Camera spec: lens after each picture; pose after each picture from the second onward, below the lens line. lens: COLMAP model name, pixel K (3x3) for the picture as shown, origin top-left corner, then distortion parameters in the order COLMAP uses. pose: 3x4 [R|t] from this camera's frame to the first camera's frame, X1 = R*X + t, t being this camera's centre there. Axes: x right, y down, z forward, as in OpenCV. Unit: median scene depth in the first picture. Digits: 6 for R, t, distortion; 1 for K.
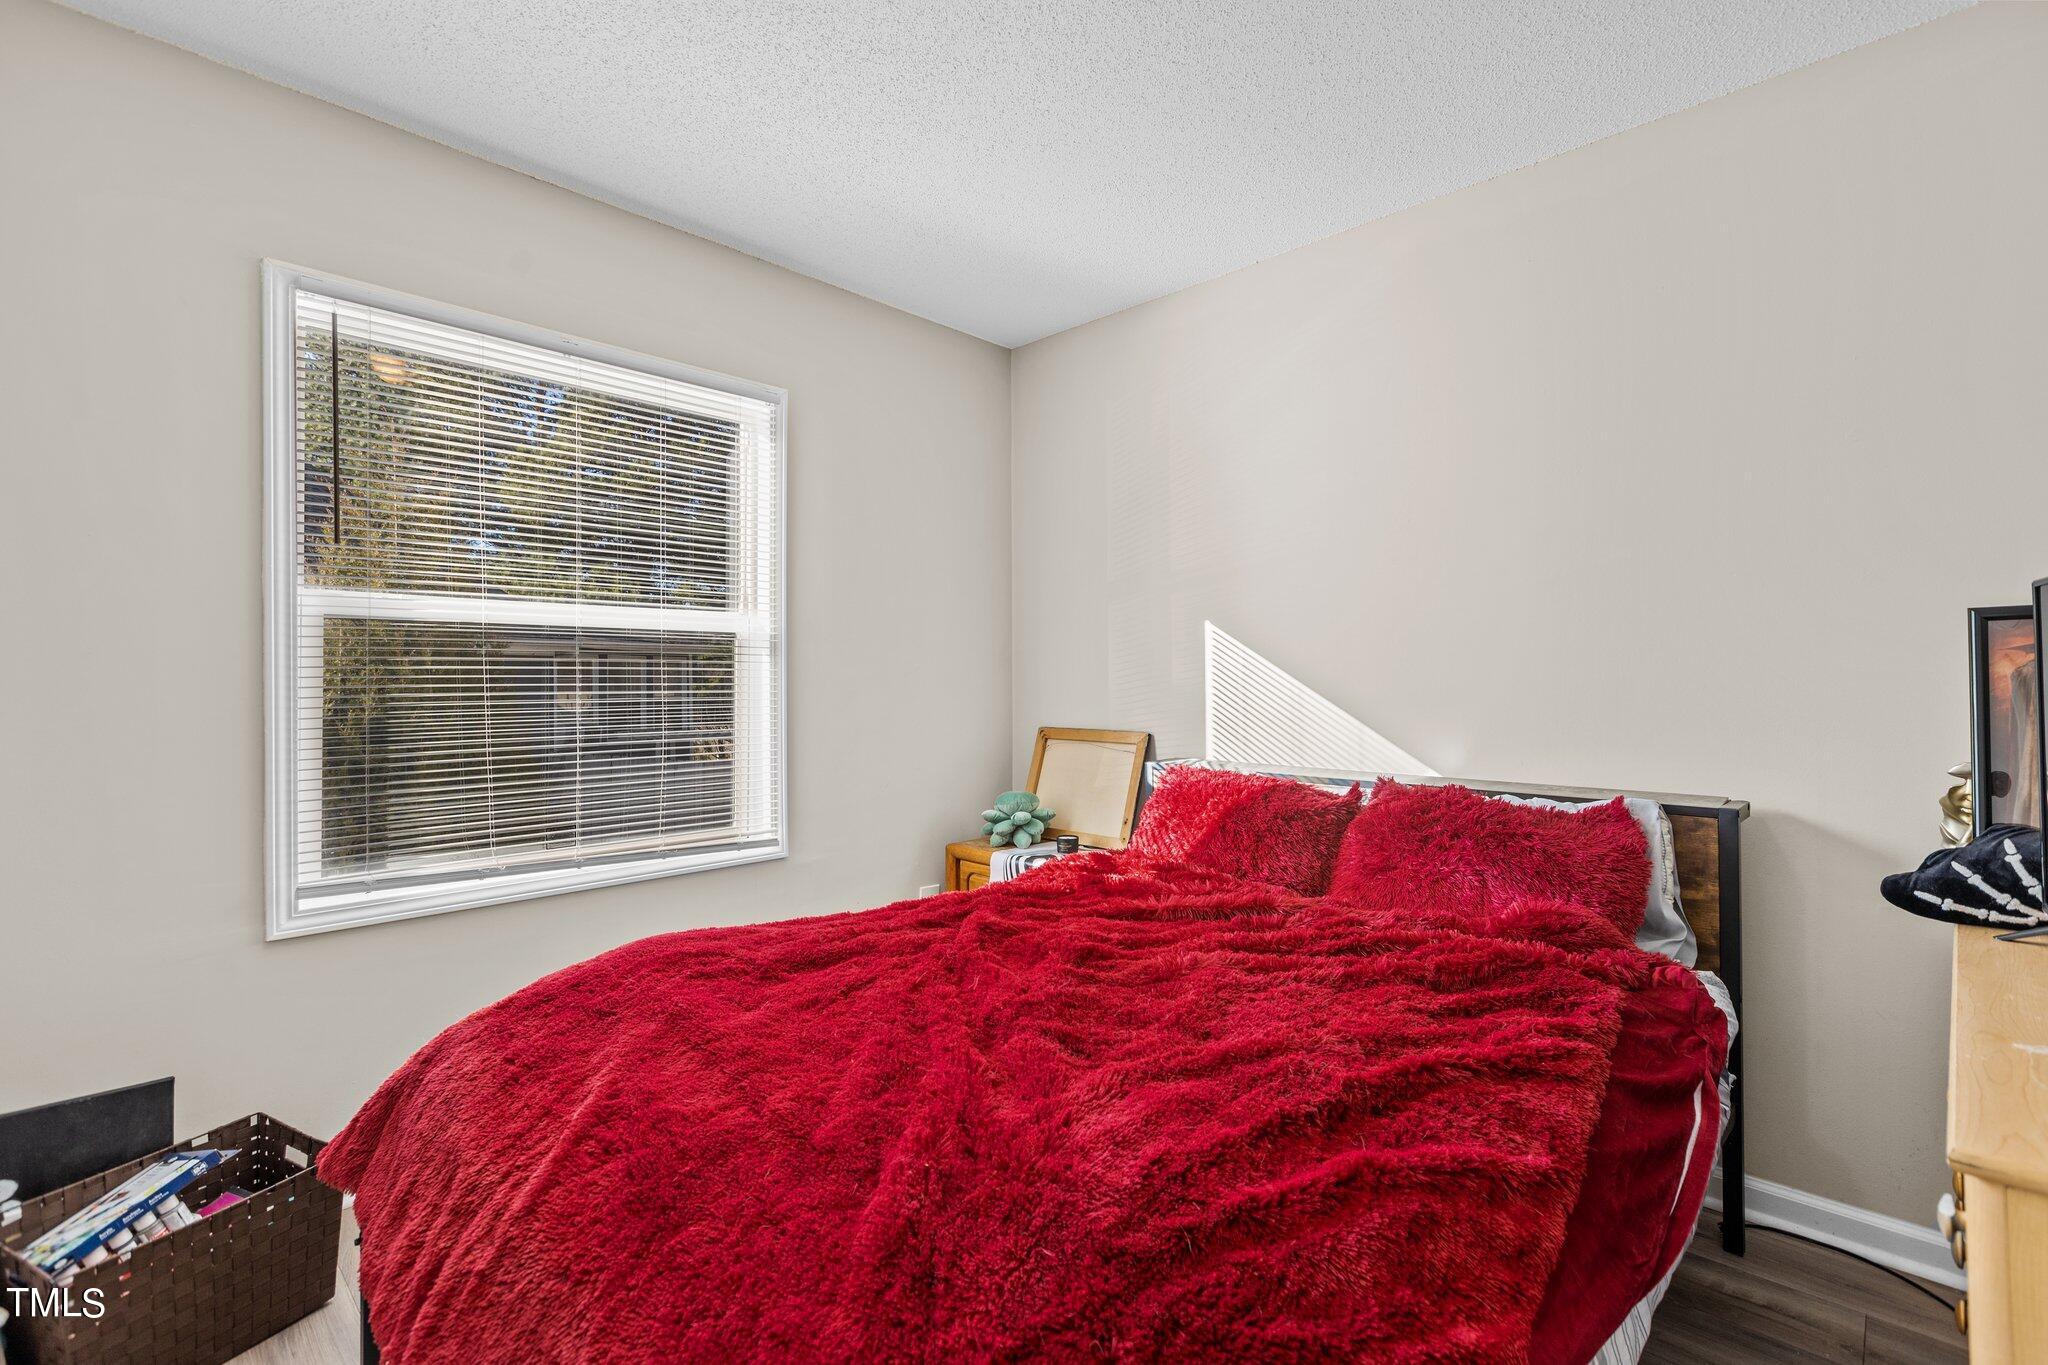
lens RADIAL K [[908.2, 0, 1027.7], [0, 908.2, 679.3], [0, 0, 1]] dist [0.001382, -0.000549]
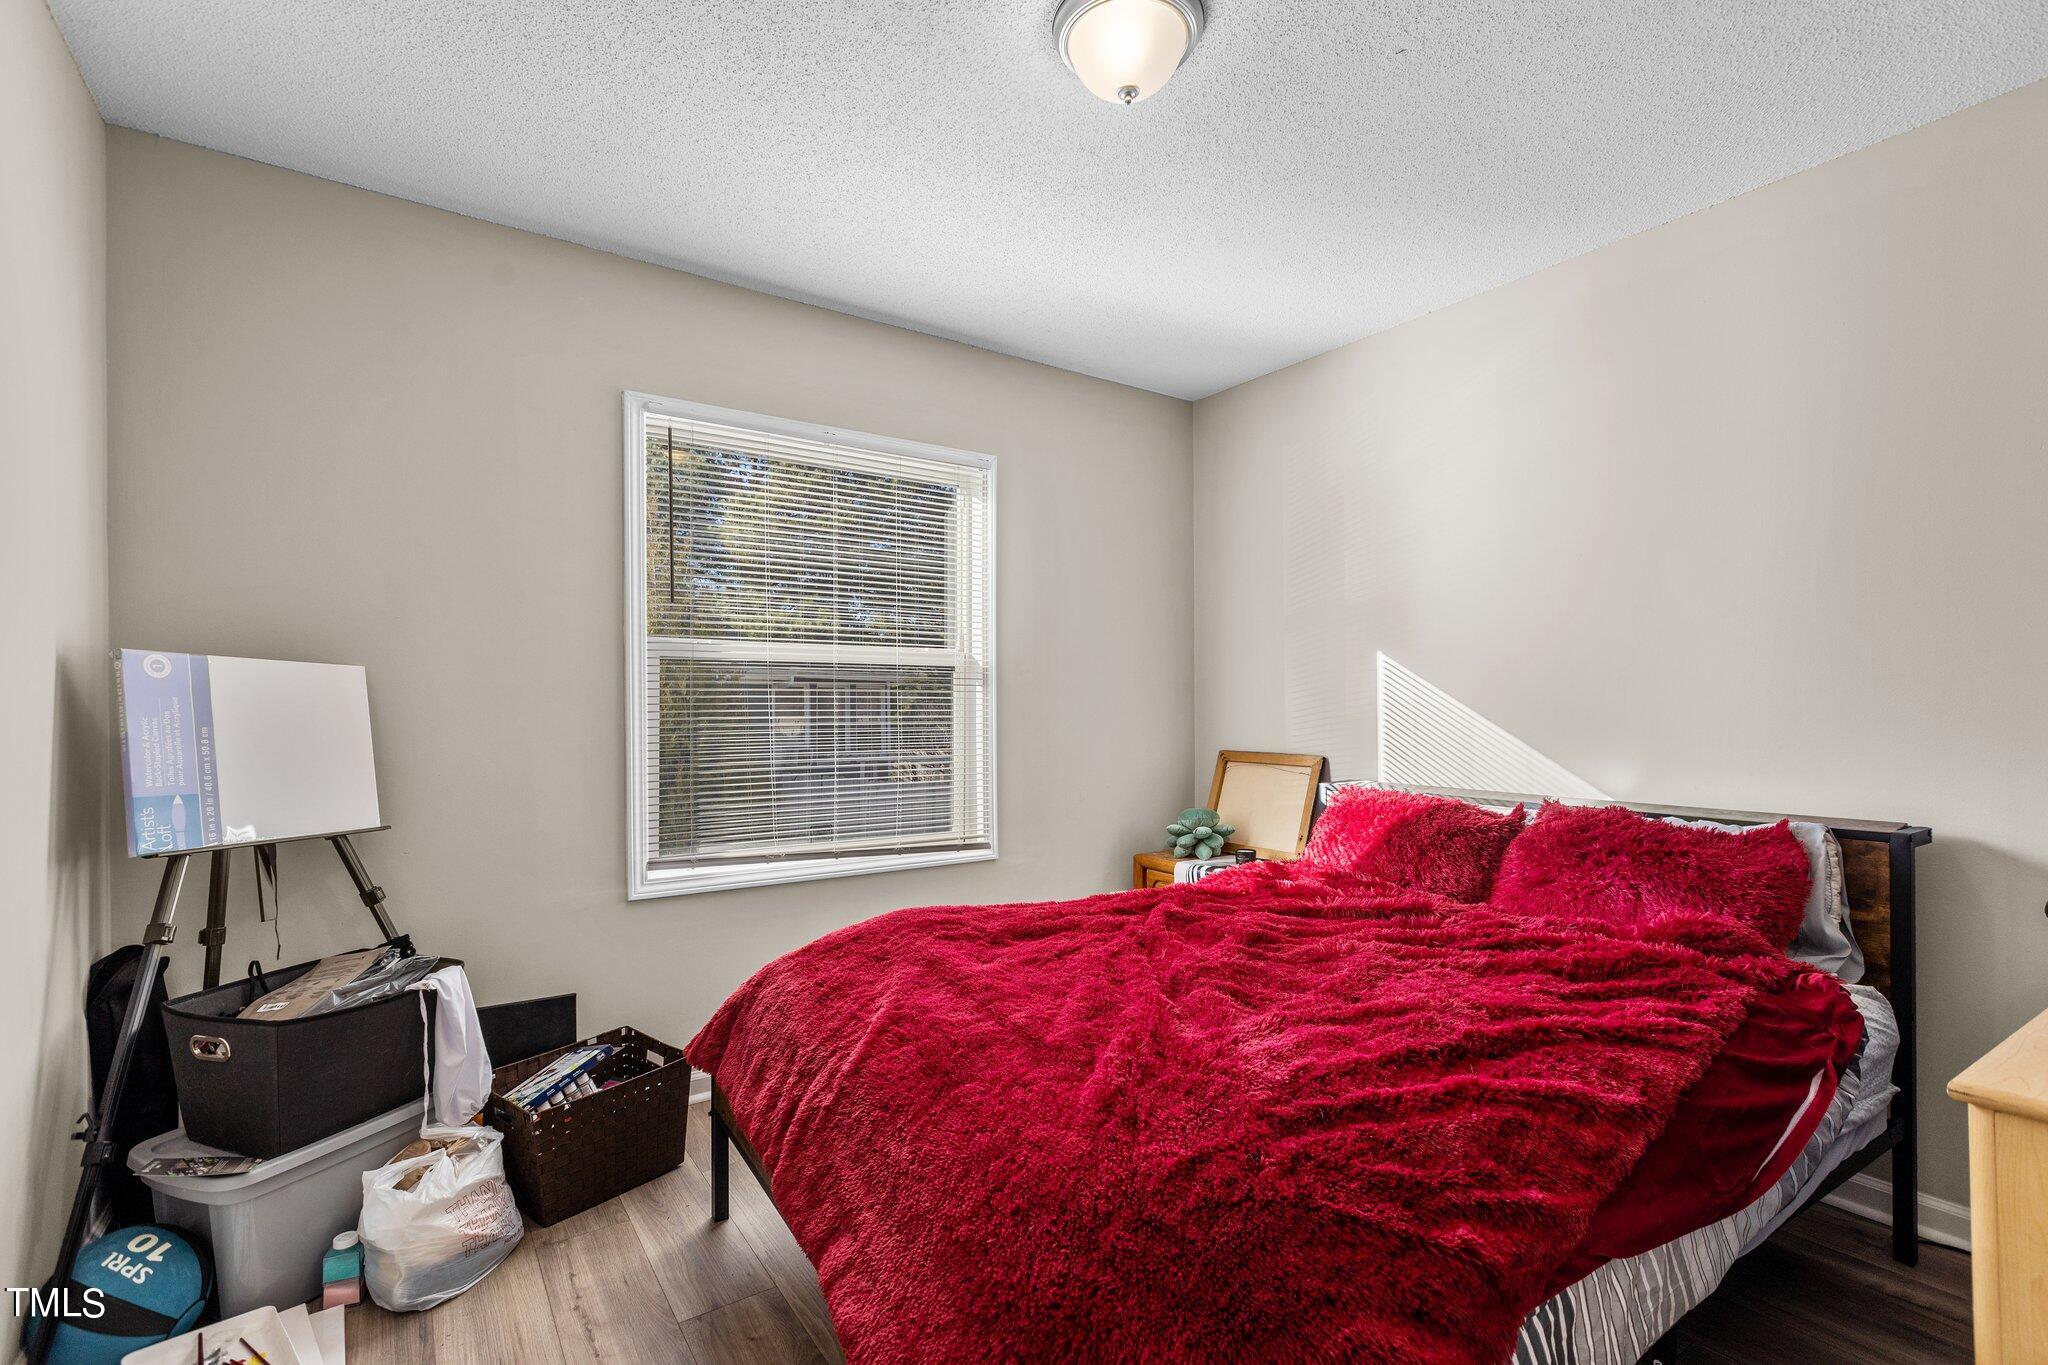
lens RADIAL K [[908.2, 0, 1027.7], [0, 908.2, 679.3], [0, 0, 1]] dist [0.001382, -0.000549]
pose [[0.980150, -0.003800, -0.198223, 0.007858], [-0.002011, 0.999574, -0.029106, -0.000076], [0.198249, 0.028927, 0.979725, -0.240788]]
